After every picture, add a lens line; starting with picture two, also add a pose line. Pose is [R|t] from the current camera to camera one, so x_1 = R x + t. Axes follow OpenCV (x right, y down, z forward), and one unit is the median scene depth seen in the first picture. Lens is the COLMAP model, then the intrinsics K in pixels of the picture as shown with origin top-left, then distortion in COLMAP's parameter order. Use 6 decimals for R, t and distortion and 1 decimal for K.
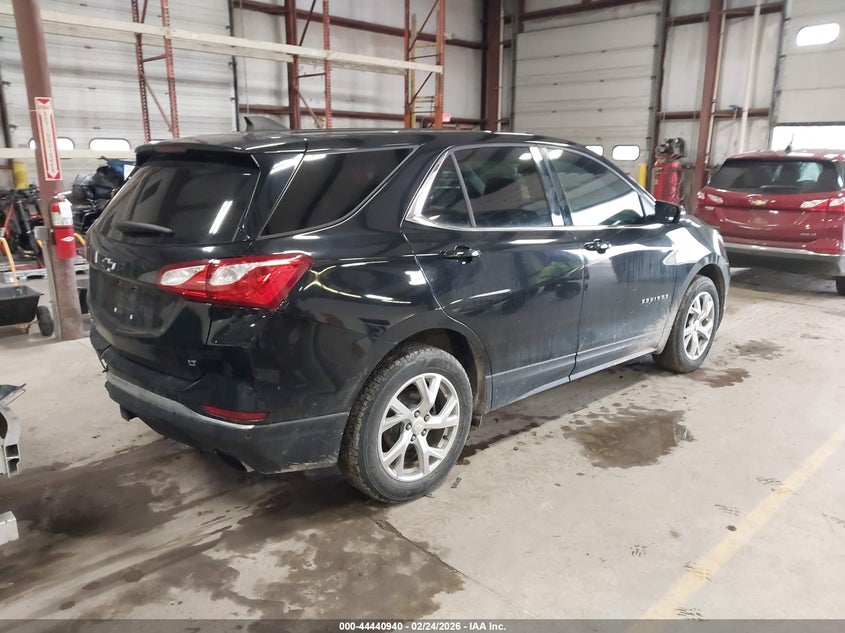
lens RADIAL K [[647.8, 0, 422.5], [0, 647.8, 316.5], [0, 0, 1]] dist [-0.007837, -0.000822]
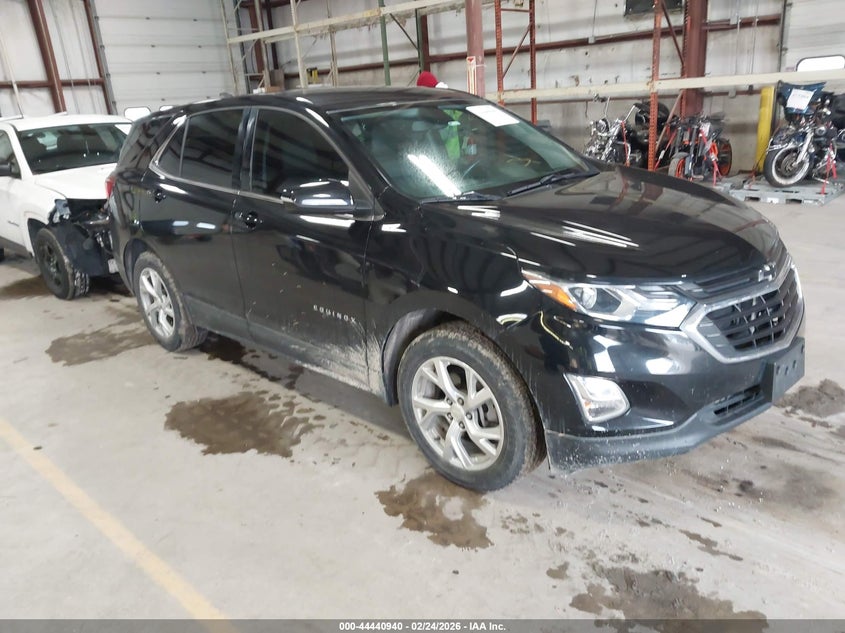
lens RADIAL K [[681.2, 0, 422.5], [0, 681.2, 316.5], [0, 0, 1]] dist [0.017146, -0.010787]
pose [[0.043709, 0.289289, -0.956243, 1.152747], [-0.187447, 0.942534, 0.276574, -0.259346], [0.981302, 0.167157, 0.095423, 1.086500]]
